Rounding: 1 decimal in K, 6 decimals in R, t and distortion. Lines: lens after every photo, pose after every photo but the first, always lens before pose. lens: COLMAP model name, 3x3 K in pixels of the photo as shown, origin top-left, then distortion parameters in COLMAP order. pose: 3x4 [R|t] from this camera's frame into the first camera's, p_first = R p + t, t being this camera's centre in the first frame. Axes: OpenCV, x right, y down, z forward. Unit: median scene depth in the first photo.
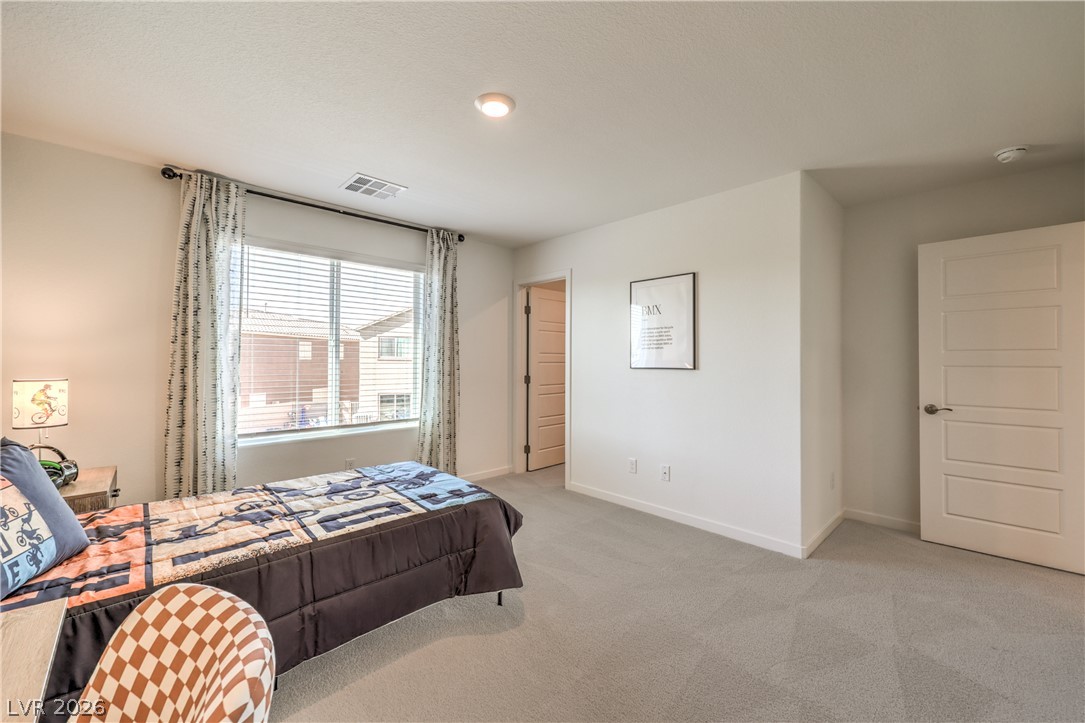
lens RADIAL K [[437.6, 0, 545.2], [0, 437.6, 357.4], [0, 0, 1]] dist [0.000751, -0.000237]
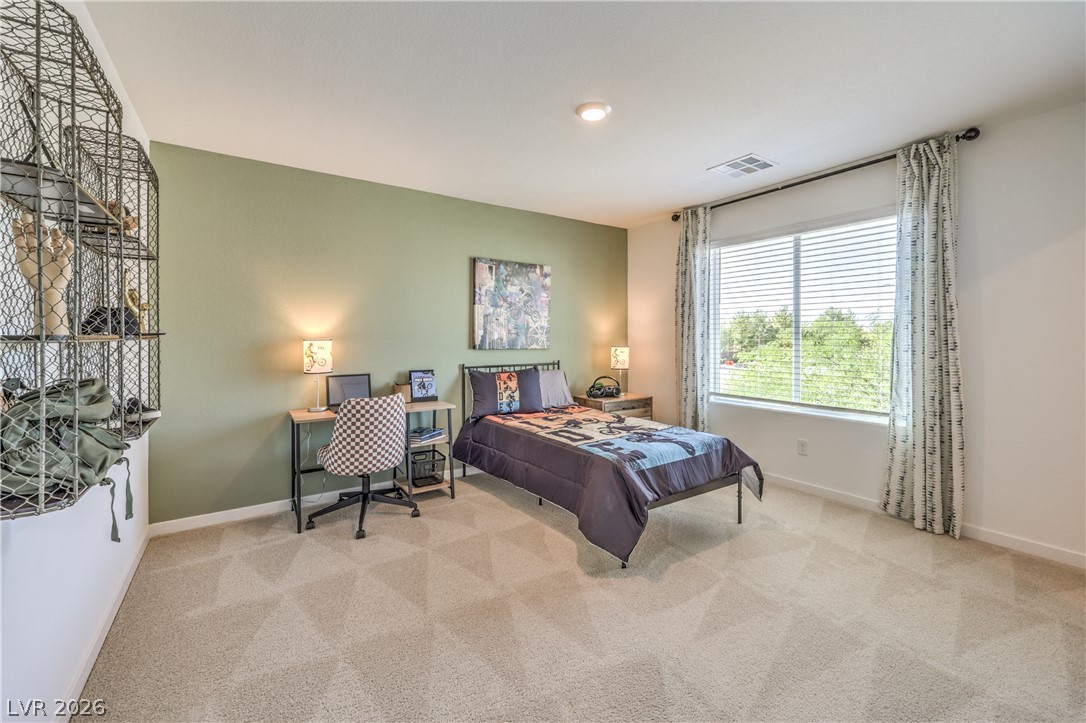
lens RADIAL K [[445.8, 0, 546.7], [0, 445.8, 344.0], [0, 0, 1]] dist [-0.000443, -0.000175]
pose [[-0.154841, 0.010037, -0.987888, 0.650853], [0.007584, 0.999931, 0.008971, 0.011338], [0.987910, -0.006103, -0.154906, 0.649487]]
